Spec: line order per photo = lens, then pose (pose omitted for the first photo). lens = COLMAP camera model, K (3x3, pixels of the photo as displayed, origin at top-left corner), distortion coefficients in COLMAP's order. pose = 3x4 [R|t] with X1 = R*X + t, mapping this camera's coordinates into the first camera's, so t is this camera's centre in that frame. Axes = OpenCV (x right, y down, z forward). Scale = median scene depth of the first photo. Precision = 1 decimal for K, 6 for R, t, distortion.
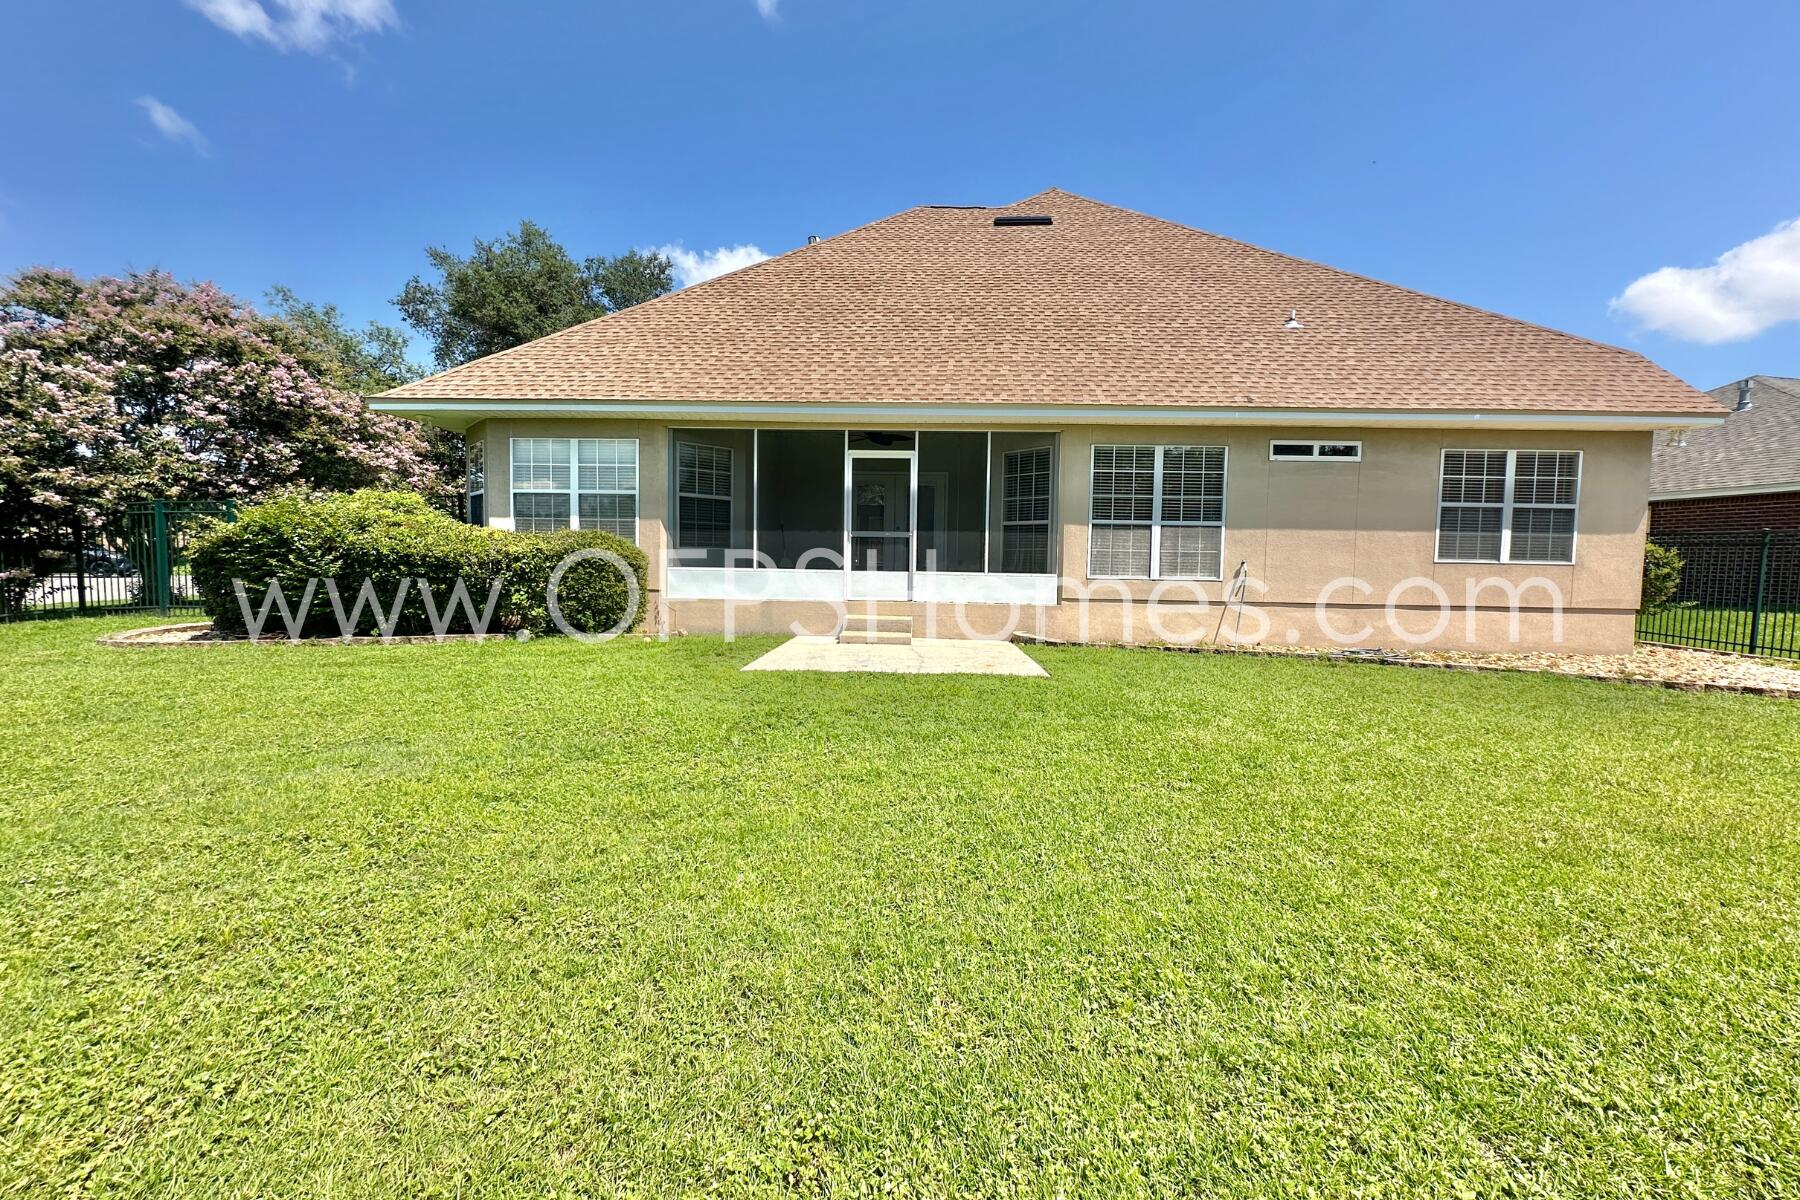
lens RADIAL K [[726.9, 0, 900.0], [0, 726.9, 600.0], [0, 0, 1]] dist [0.007614, 0.000101]
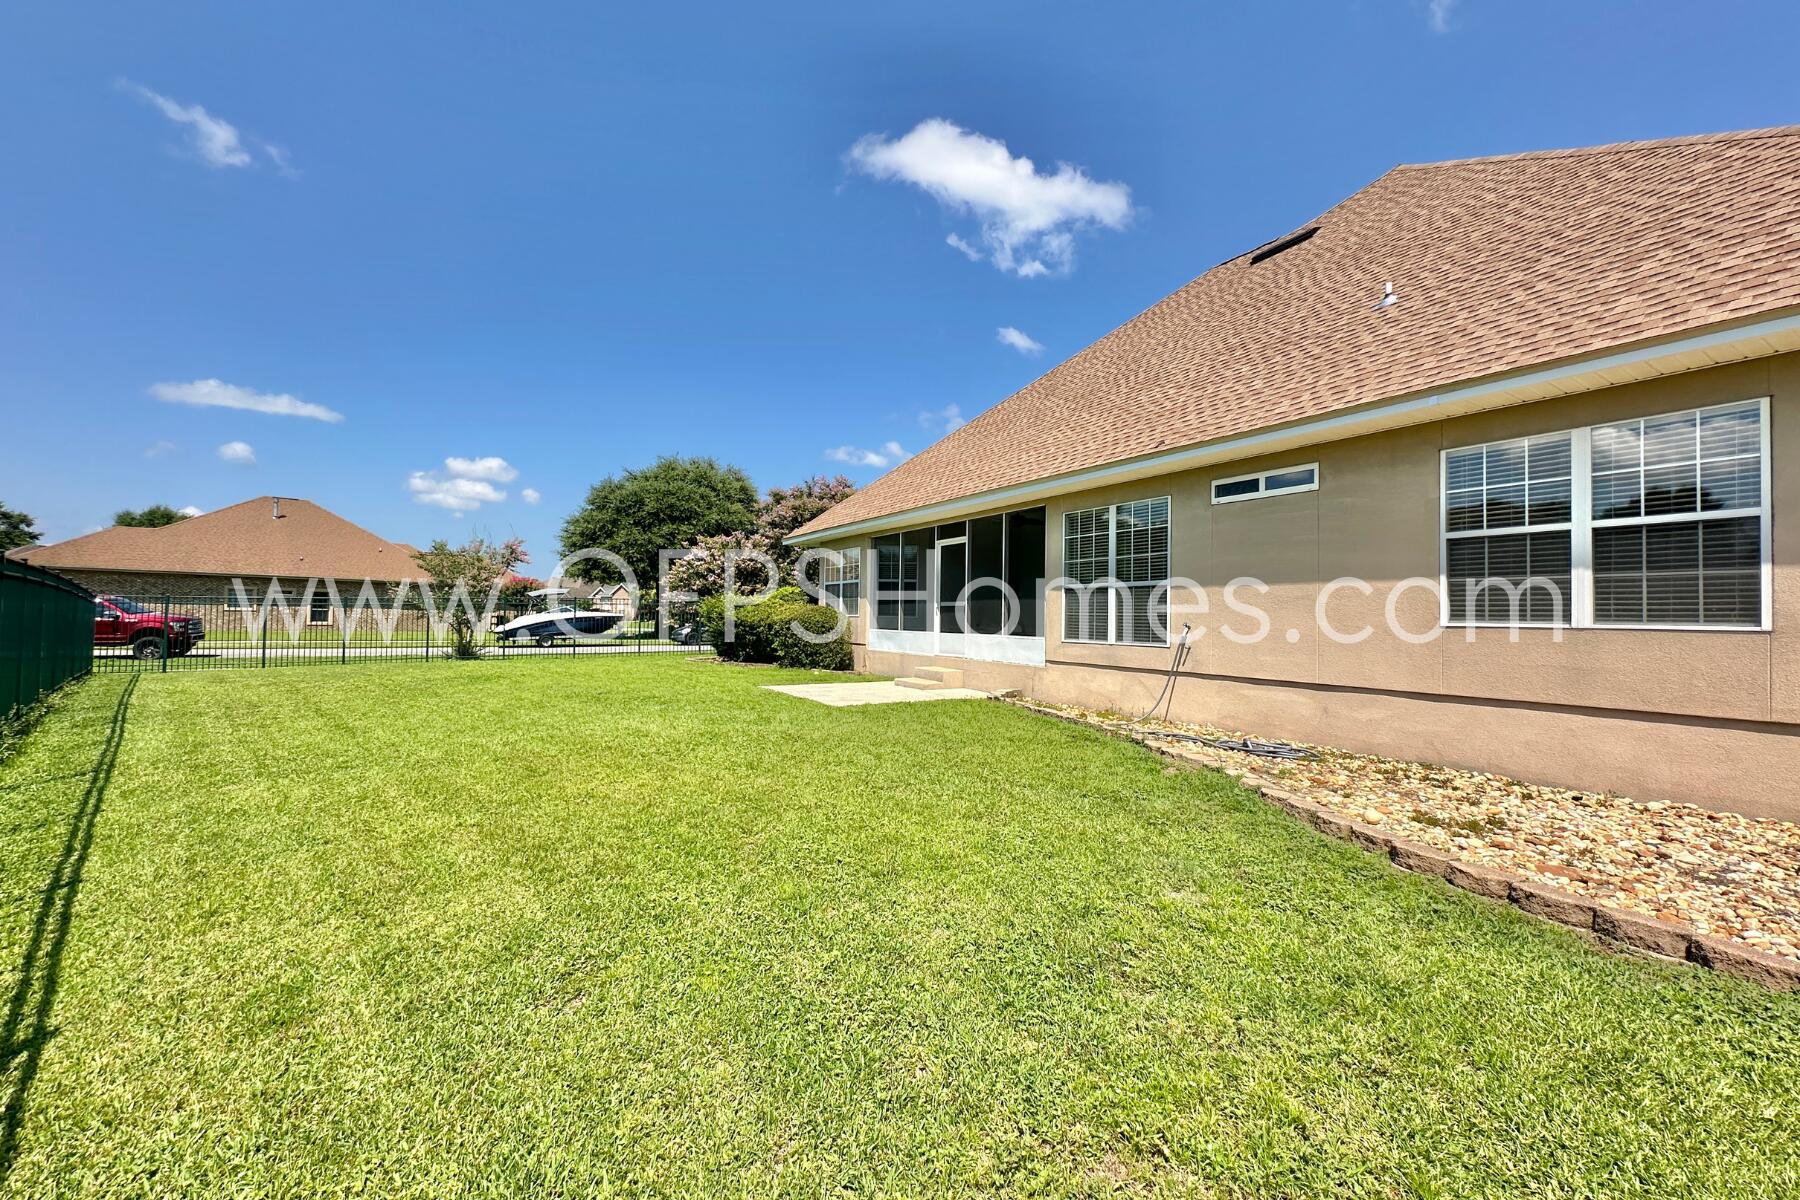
lens RADIAL K [[718.0, 0, 901.4], [0, 718.0, 600.9], [0, 0, 1]] dist [-0.003944, 0.000548]
pose [[0.555277, -0.029892, -0.831128, 0.992235], [-0.047746, 0.996560, -0.067742, -0.007503], [0.830294, 0.077299, 0.551939, 0.253415]]
